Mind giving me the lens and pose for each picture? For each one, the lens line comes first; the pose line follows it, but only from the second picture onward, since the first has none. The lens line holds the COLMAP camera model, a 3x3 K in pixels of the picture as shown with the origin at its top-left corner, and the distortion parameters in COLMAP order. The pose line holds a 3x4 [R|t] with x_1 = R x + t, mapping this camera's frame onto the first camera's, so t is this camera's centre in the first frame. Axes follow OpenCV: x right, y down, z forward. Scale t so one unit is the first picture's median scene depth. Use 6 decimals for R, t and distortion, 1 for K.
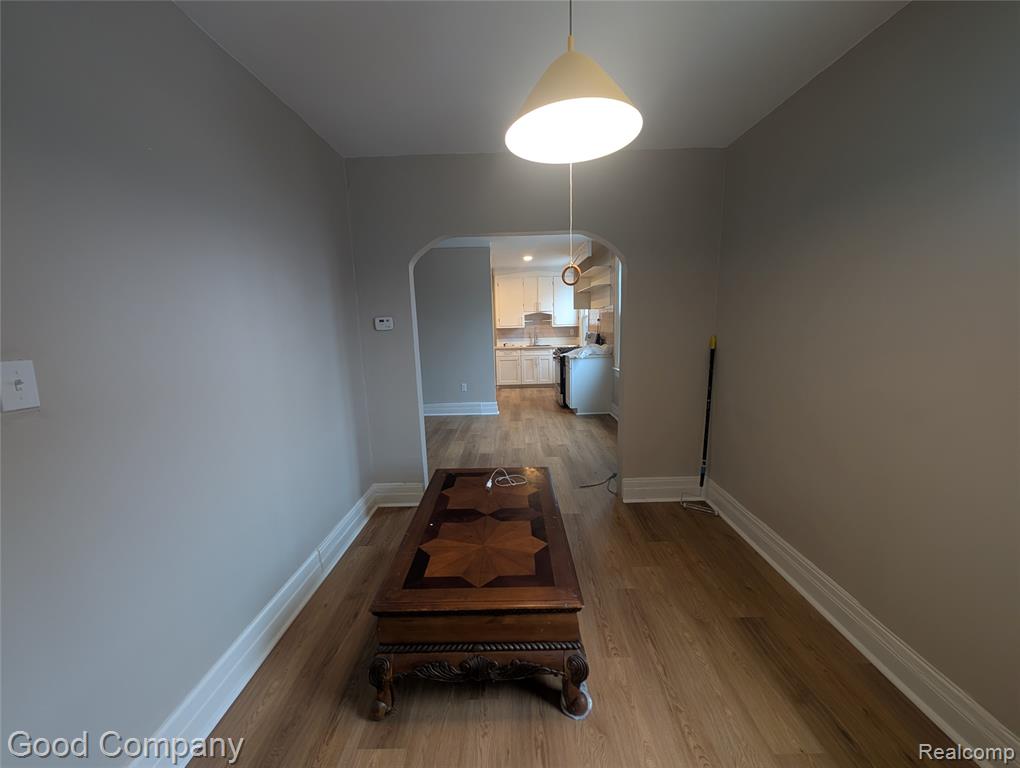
lens RADIAL K [[384.9, 0, 512.4], [0, 384.9, 383.2], [0, 0, 1]] dist [0.001308, 0.000471]
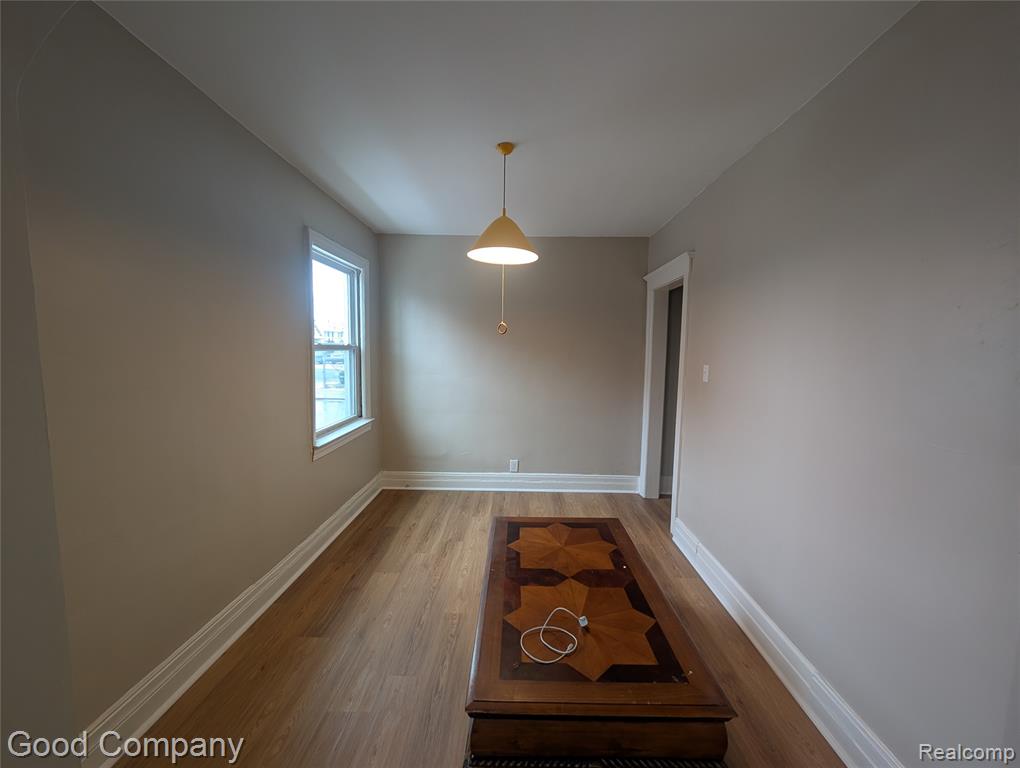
lens RADIAL K [[384.9, 0, 512.4], [0, 384.9, 383.2], [0, 0, 1]] dist [0.001308, 0.000471]
pose [[-0.999801, 0.007270, 0.018585, 0.042822], [0.011689, 0.968159, 0.250064, -0.300979], [-0.016175, 0.250231, -0.968051, 1.752617]]
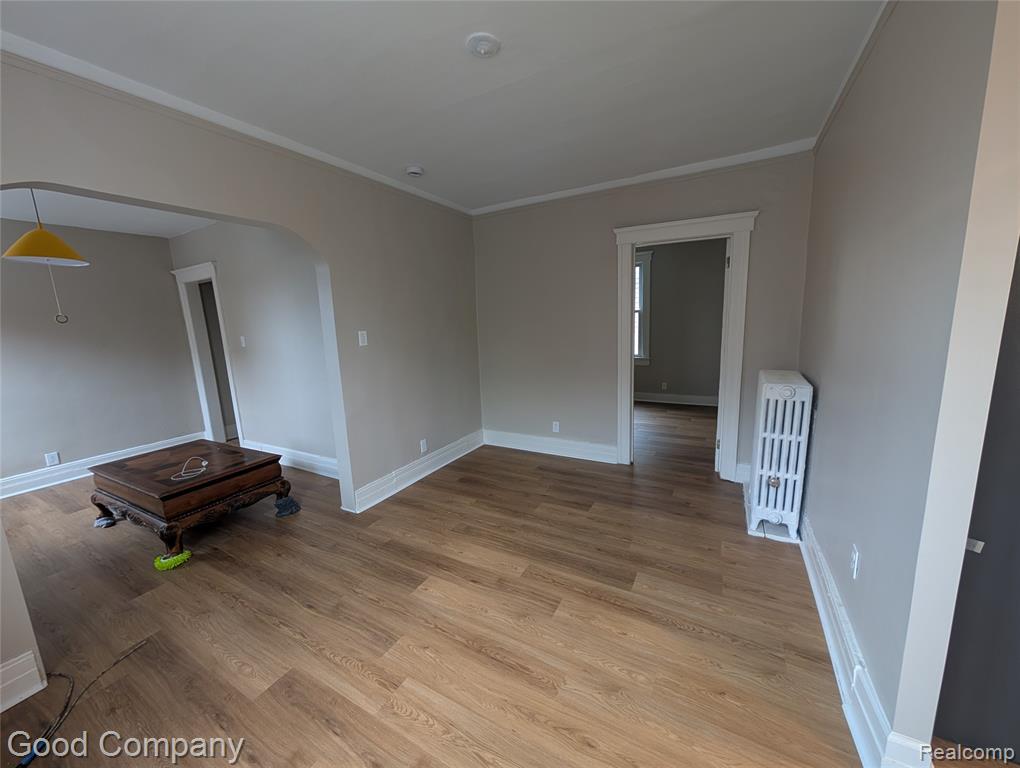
lens RADIAL K [[384.9, 0, 512.4], [0, 384.9, 383.2], [0, 0, 1]] dist [0.001308, 0.000471]
pose [[-0.487300, 0.190613, -0.852177, 0.542699], [-0.083218, 0.961307, 0.262609, -0.460323], [0.869260, 0.198886, -0.452582, 2.771977]]
